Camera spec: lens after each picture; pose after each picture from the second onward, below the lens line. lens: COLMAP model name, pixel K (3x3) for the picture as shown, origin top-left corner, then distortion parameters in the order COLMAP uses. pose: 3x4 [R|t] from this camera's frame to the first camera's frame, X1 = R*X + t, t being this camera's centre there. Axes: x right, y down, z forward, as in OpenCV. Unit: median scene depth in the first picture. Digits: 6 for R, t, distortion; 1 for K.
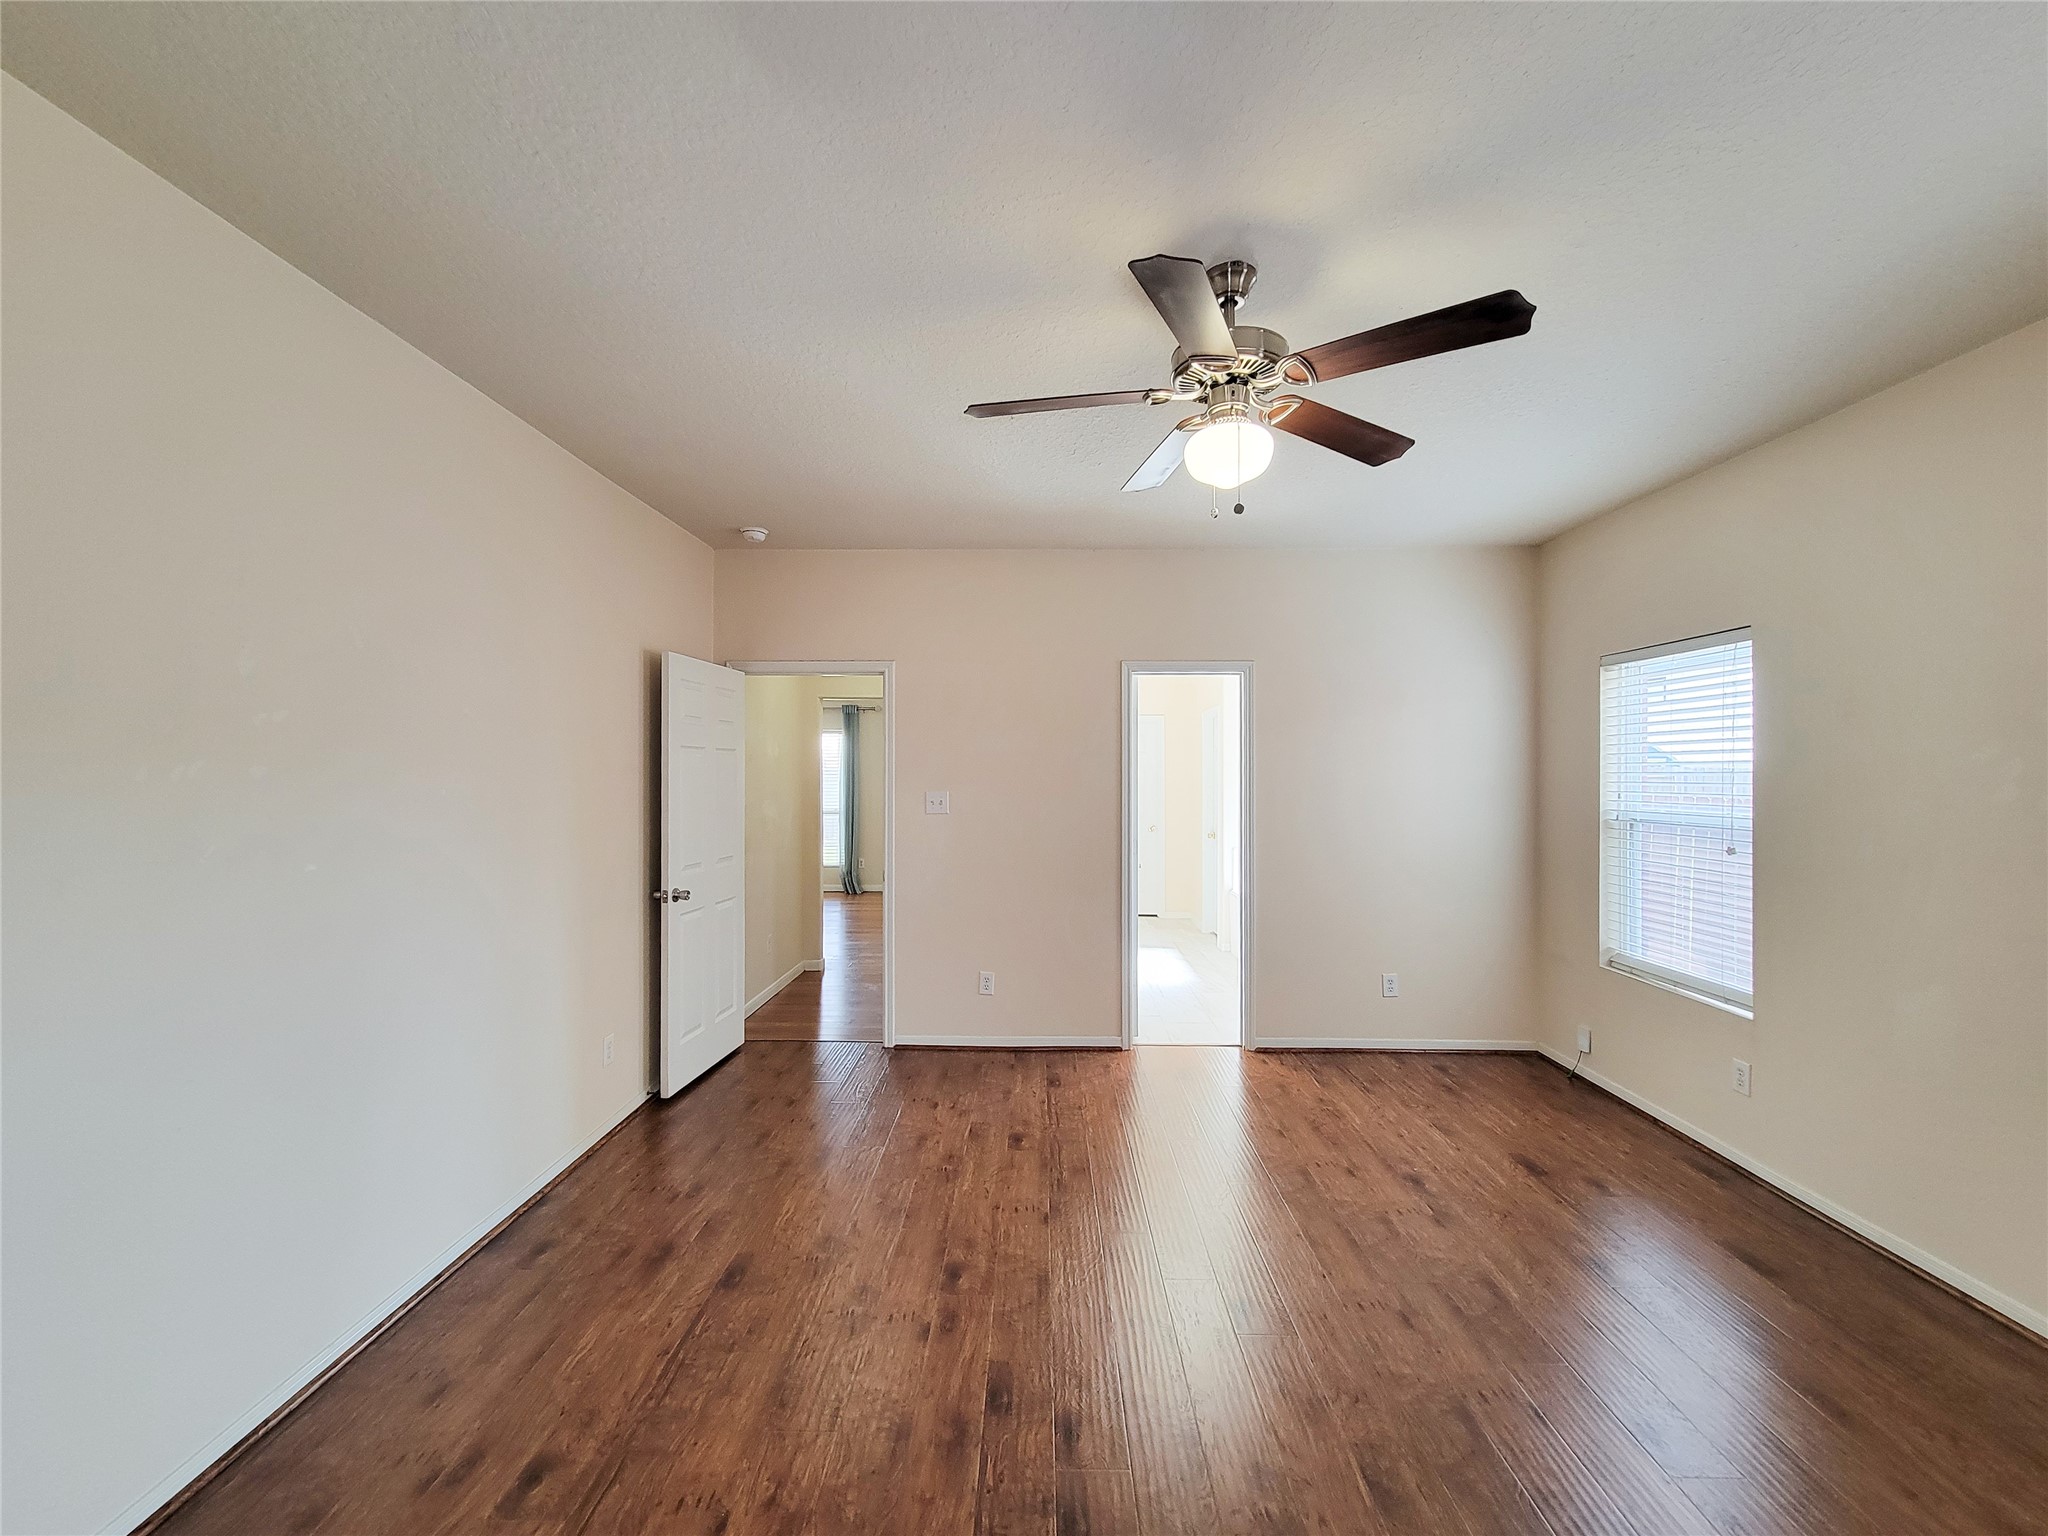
lens RADIAL K [[839.2, 0, 1022.1], [0, 839.2, 778.3], [0, 0, 1]] dist [0.000081, -0.000187]
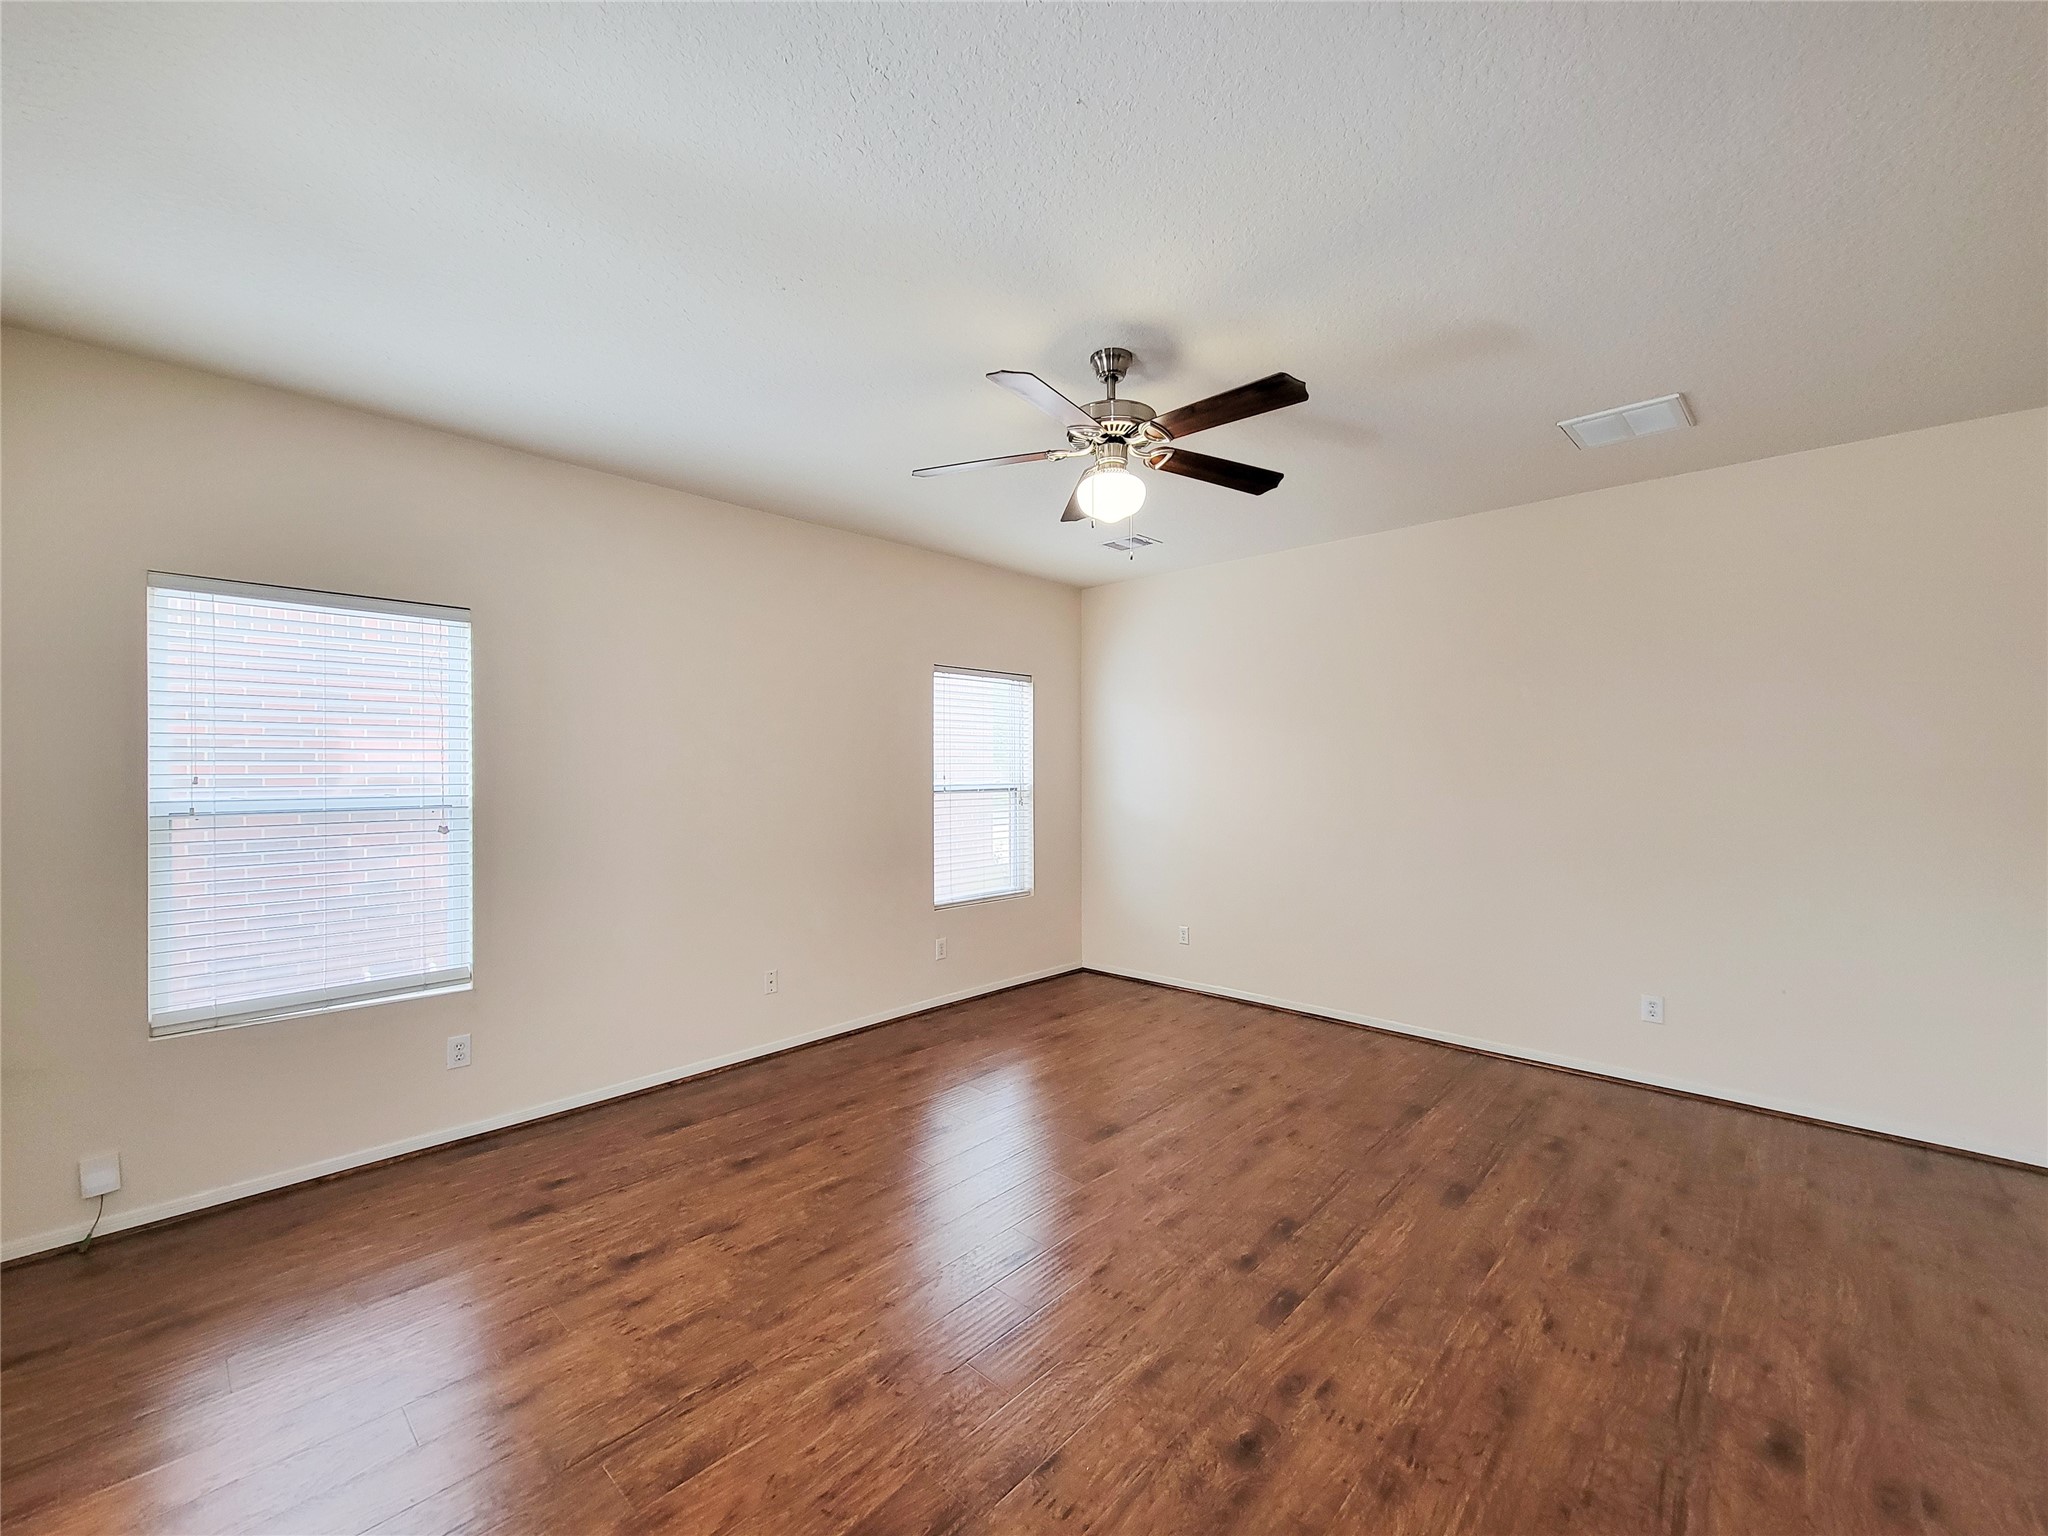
lens RADIAL K [[839.2, 0, 1017.4], [0, 839.2, 770.8], [0, 0, 1]] dist [0.000081, -0.000187]
pose [[-0.738336, -0.000725, 0.674433, -0.440499], [0.006654, 0.999943, 0.008359, 0.017582], [-0.674401, 0.010659, -0.738289, 1.753915]]
